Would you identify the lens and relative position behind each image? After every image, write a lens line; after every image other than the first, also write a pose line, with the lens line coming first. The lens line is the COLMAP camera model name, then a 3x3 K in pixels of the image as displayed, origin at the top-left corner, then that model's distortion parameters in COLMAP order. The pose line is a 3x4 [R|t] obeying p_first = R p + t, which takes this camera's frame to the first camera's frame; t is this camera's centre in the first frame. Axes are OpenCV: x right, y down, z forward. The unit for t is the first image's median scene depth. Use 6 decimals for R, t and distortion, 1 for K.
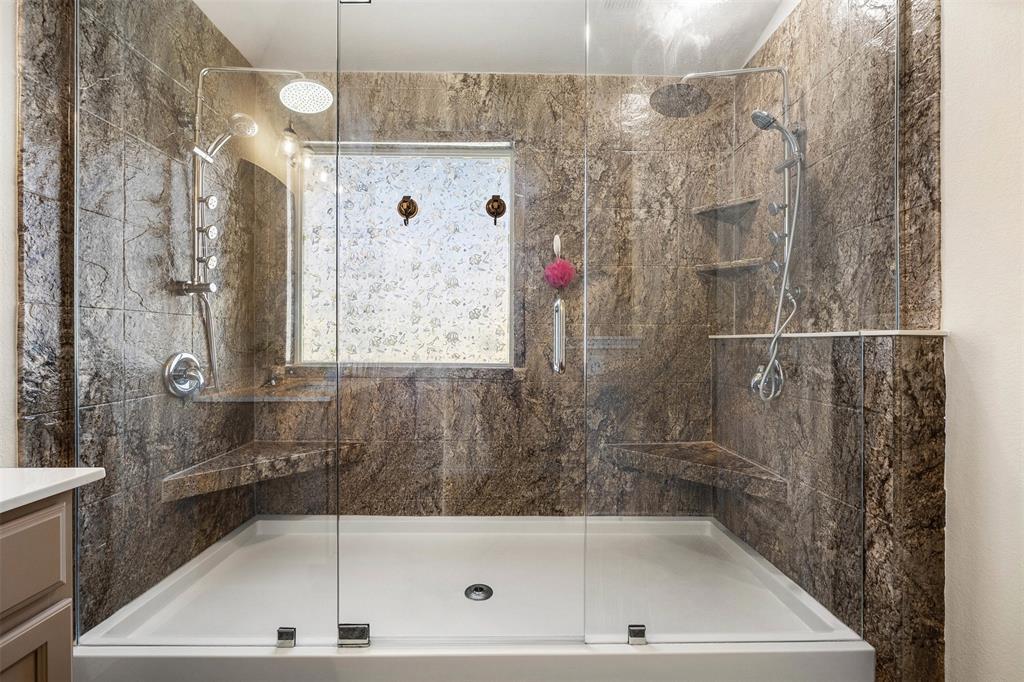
lens RADIAL K [[410.1, 0, 512.0], [0, 410.1, 340.7], [0, 0, 1]] dist [-0.002920, 0.000148]
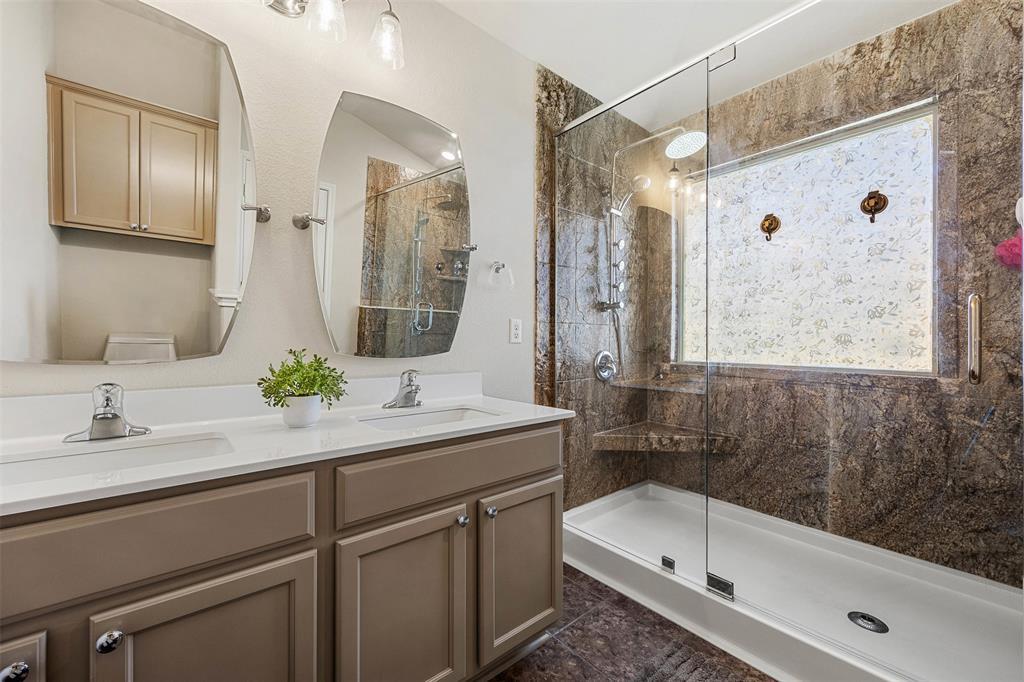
lens RADIAL K [[410.1, 0, 512.7], [0, 410.1, 342.5], [0, 0, 1]] dist [-0.002920, 0.000148]
pose [[0.636683, 0.002340, -0.771122, 0.093790], [-0.002998, 0.999995, 0.000560, -0.000481], [0.771119, 0.001955, 0.636687, -0.147586]]
